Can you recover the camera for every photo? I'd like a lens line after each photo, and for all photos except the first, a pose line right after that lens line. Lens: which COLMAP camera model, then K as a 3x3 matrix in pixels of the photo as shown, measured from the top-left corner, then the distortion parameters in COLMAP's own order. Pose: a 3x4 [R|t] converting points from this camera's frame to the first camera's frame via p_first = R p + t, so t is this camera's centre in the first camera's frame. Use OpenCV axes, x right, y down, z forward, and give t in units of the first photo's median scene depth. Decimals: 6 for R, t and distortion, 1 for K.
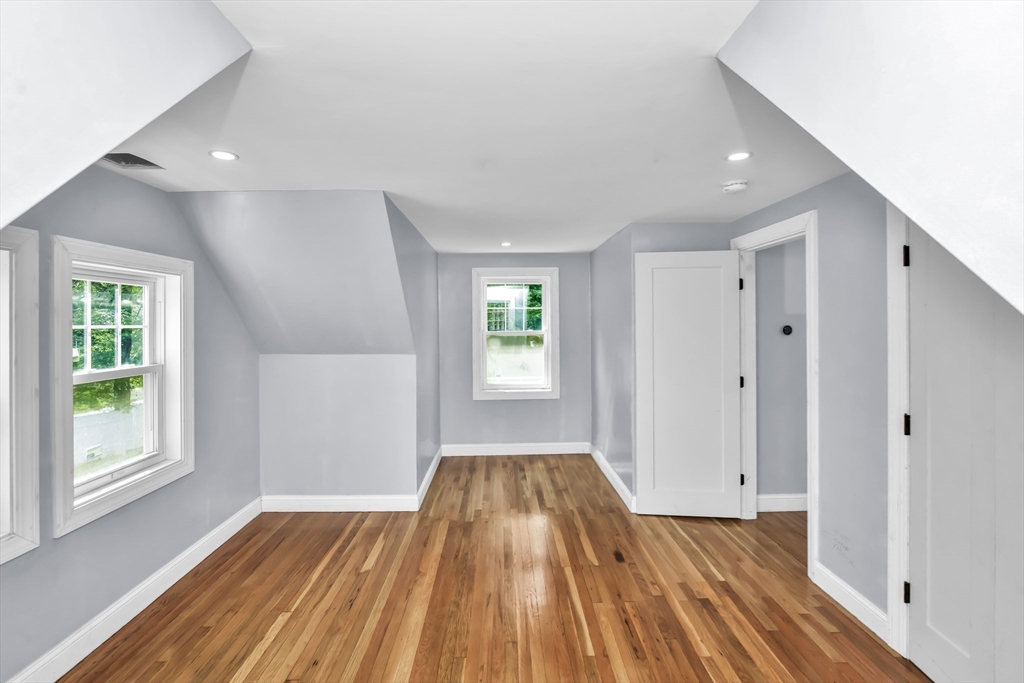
lens RADIAL K [[457.4, 0, 514.2], [0, 457.4, 320.9], [0, 0, 1]] dist [-0.013351, 0.000749]
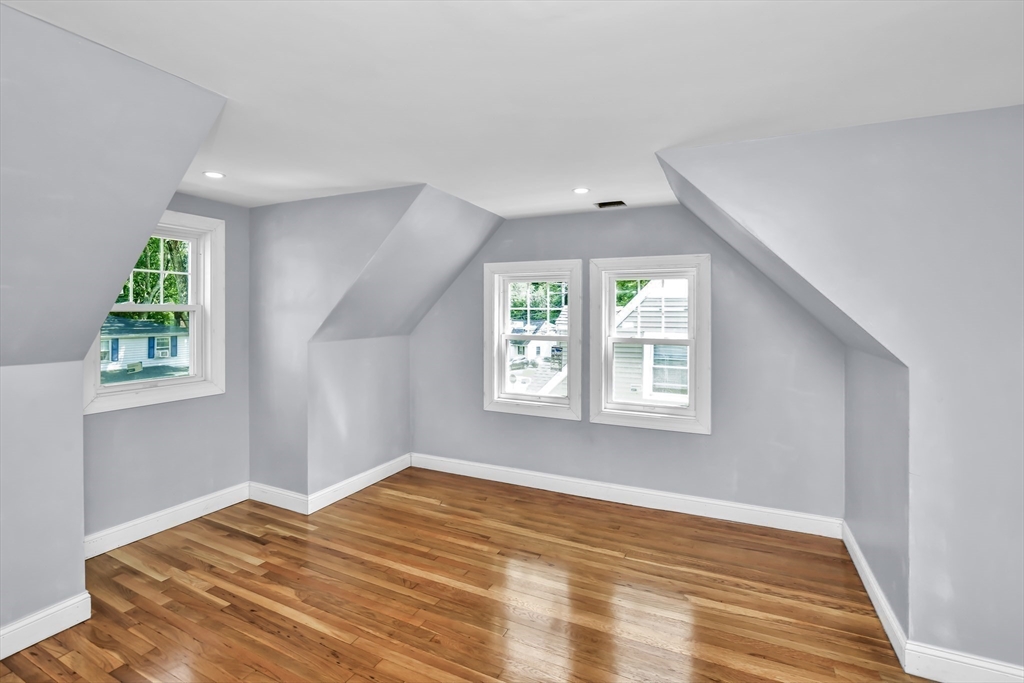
lens RADIAL K [[471.9, 0, 510.2], [0, 471.9, 309.1], [0, 0, 1]] dist [-0.004884, -0.000745]
pose [[-0.454536, -0.002510, -0.890725, 0.697759], [-0.001322, 0.999997, -0.002144, 0.015340], [0.890727, 0.000203, -0.454538, 1.271429]]
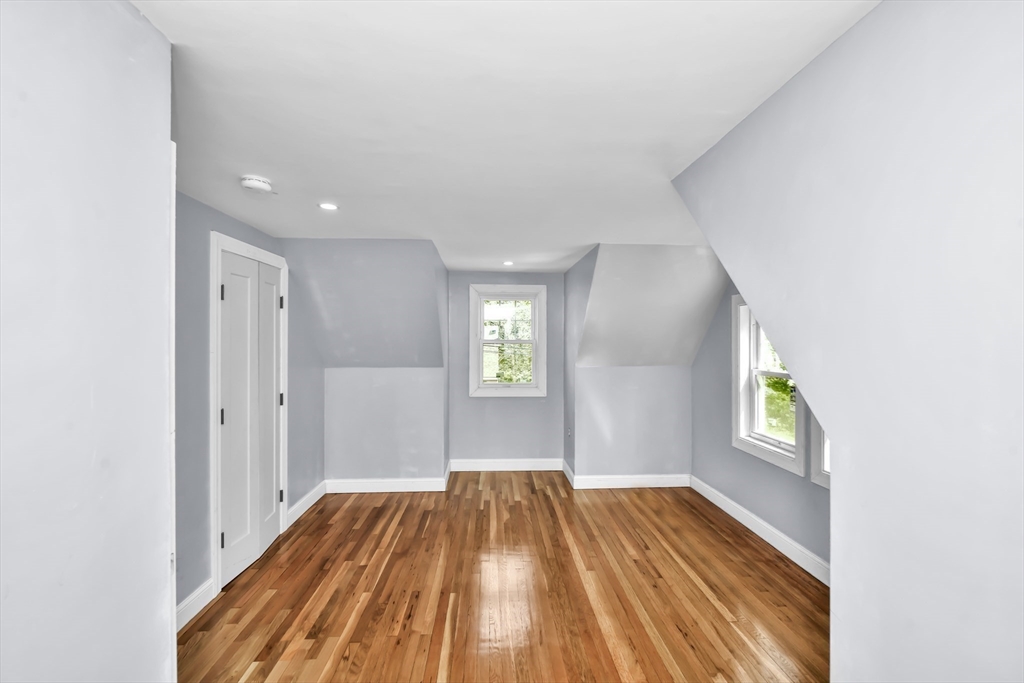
lens RADIAL K [[457.4, 0, 517.3], [0, 457.4, 342.0], [0, 0, 1]] dist [-0.013351, 0.000749]
pose [[-0.999254, 0.002717, -0.038529, 0.027448], [0.002480, 0.999978, 0.006192, -0.001459], [0.038545, 0.006092, -0.999238, 1.994454]]
